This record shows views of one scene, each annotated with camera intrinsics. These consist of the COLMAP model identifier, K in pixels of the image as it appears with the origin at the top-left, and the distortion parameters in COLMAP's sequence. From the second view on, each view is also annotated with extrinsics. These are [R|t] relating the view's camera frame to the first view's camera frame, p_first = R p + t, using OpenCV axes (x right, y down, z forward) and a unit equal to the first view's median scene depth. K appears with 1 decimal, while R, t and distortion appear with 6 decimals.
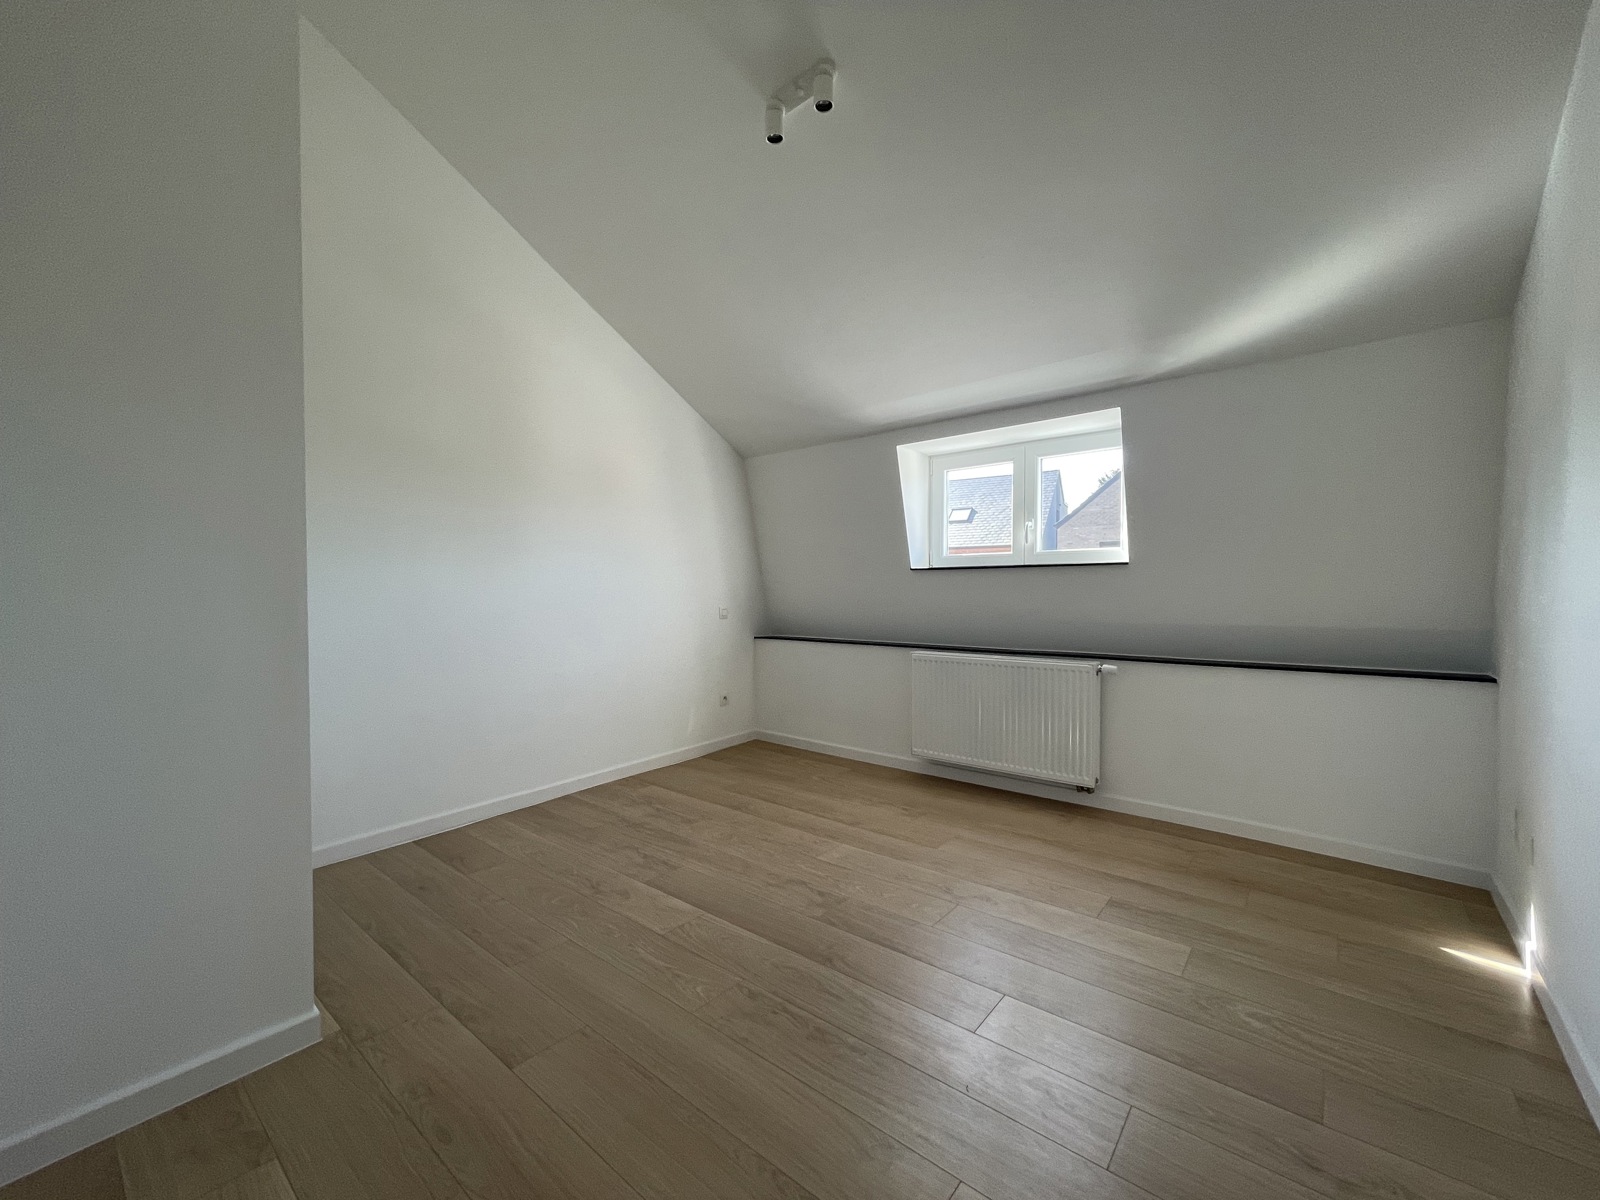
lens RADIAL K [[647.7, 0, 802.3], [0, 647.7, 608.4], [0, 0, 1]] dist [-0.001019, 0.000055]
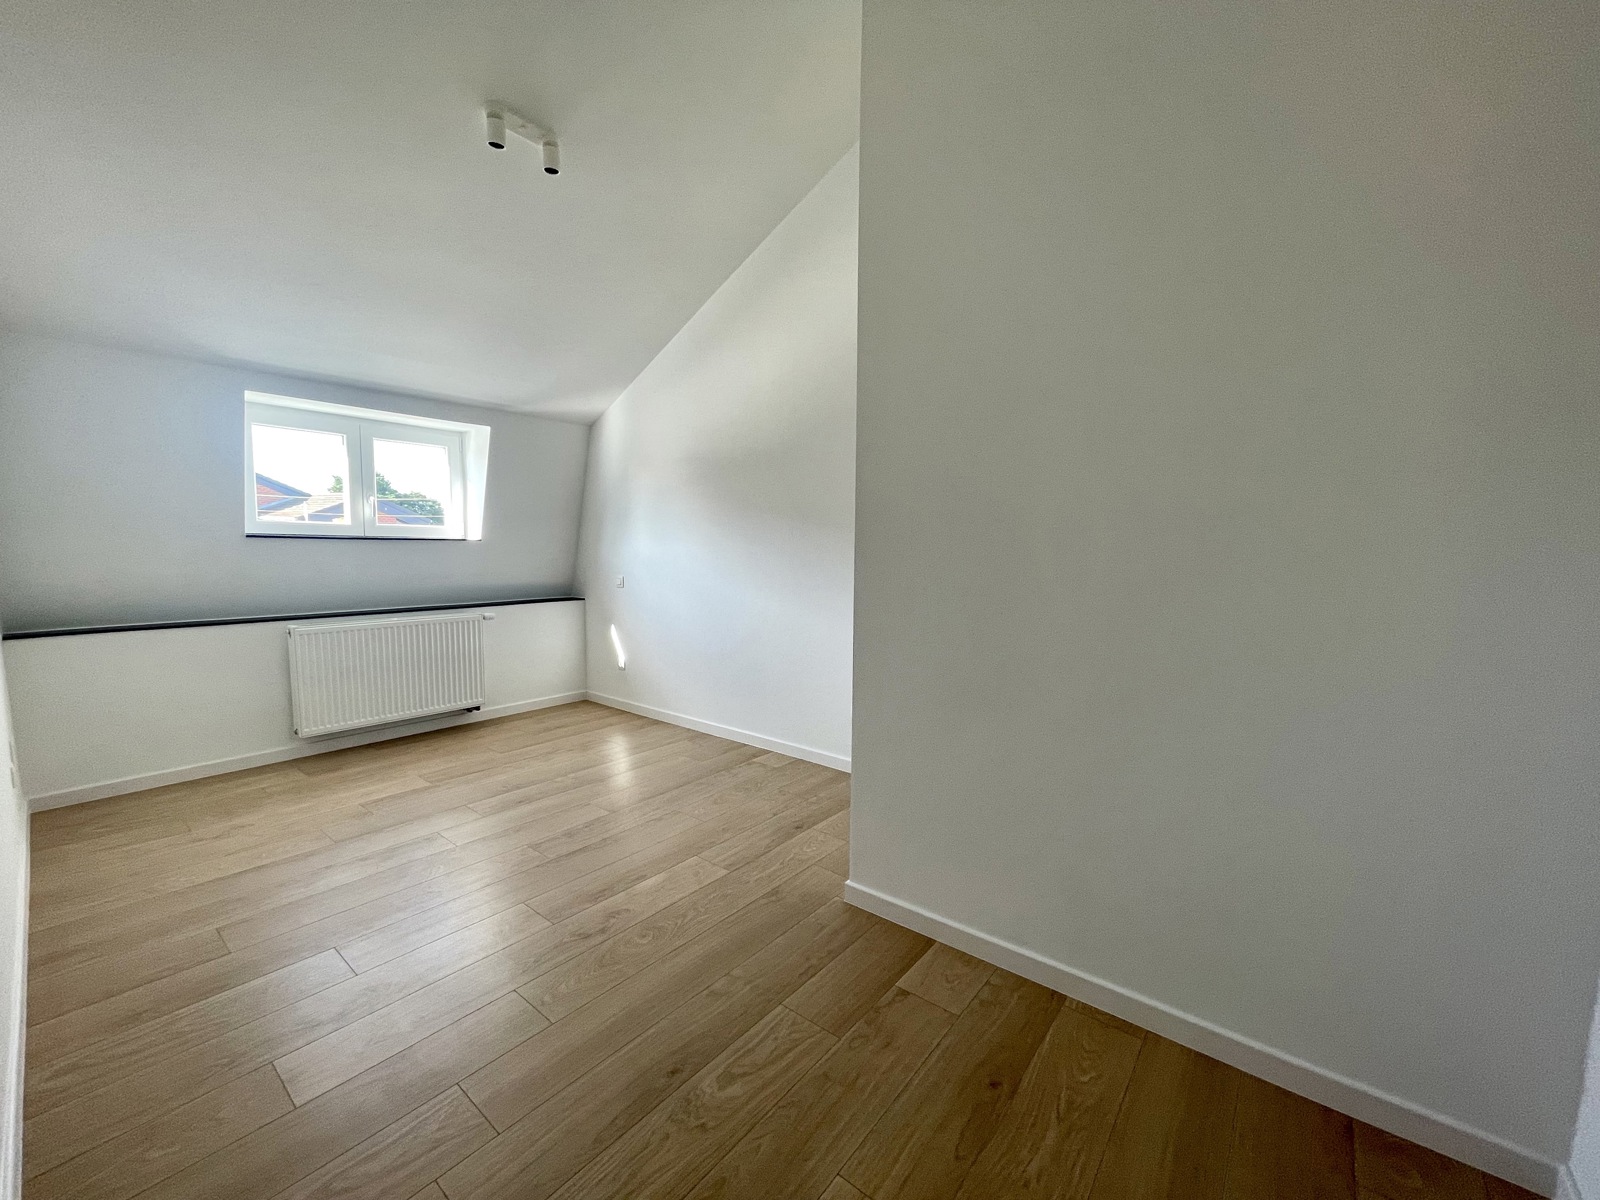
lens RADIAL K [[647.7, 0, 802.3], [0, 647.7, 608.4], [0, 0, 1]] dist [-0.001019, 0.000055]
pose [[-0.017557, -0.082148, 0.996465, -0.749469], [0.017238, 0.996446, 0.082450, -0.020705], [-0.999697, 0.018624, -0.016079, 0.289962]]
